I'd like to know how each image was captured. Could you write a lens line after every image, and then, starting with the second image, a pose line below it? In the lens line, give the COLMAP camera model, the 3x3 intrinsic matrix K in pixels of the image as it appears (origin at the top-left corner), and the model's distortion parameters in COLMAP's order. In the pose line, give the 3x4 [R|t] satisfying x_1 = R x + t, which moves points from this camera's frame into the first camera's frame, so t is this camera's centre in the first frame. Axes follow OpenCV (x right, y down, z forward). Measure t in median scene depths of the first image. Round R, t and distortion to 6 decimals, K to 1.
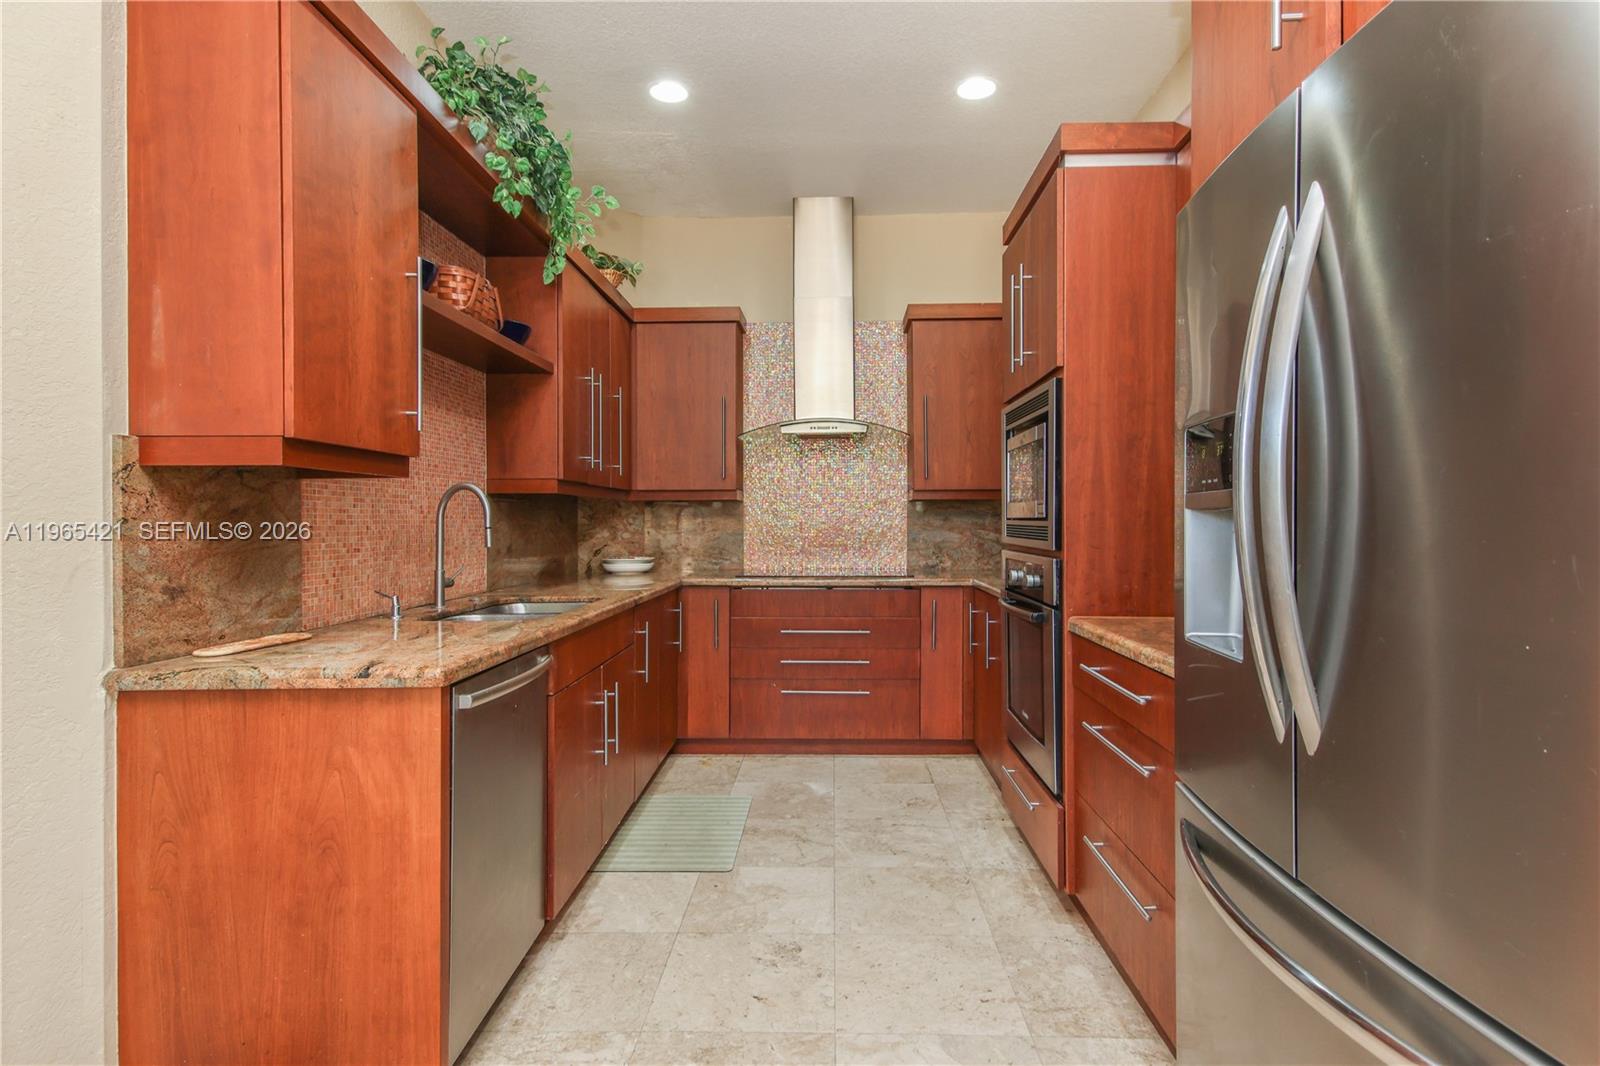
lens RADIAL K [[849.5, 0, 803.6], [0, 849.5, 524.7], [0, 0, 1]] dist [0.022122, -0.000108]
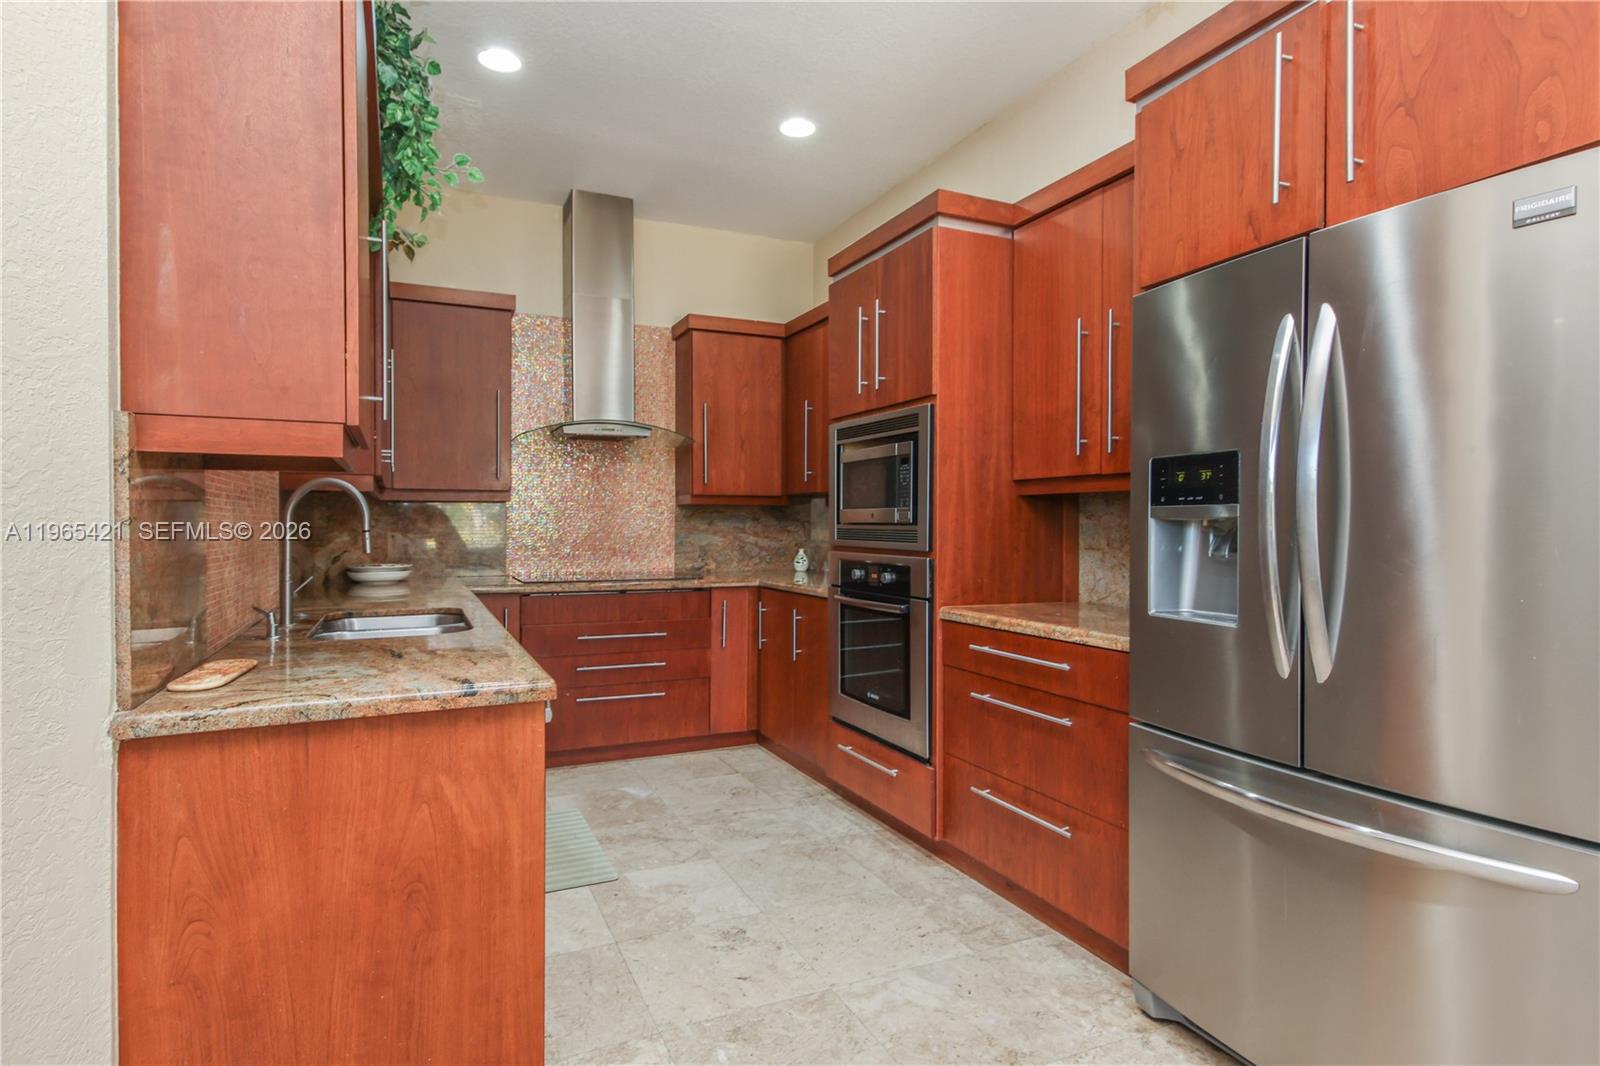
lens RADIAL K [[858.6, 0, 800.0], [0, 858.6, 533.0], [0, 0, 1]] dist [0.024731, 0.000254]
pose [[0.896674, 0.000782, 0.442691, -0.392731], [-0.003210, 0.999984, 0.004736, 0.000231], [-0.442680, -0.005668, 0.896662, 0.015410]]
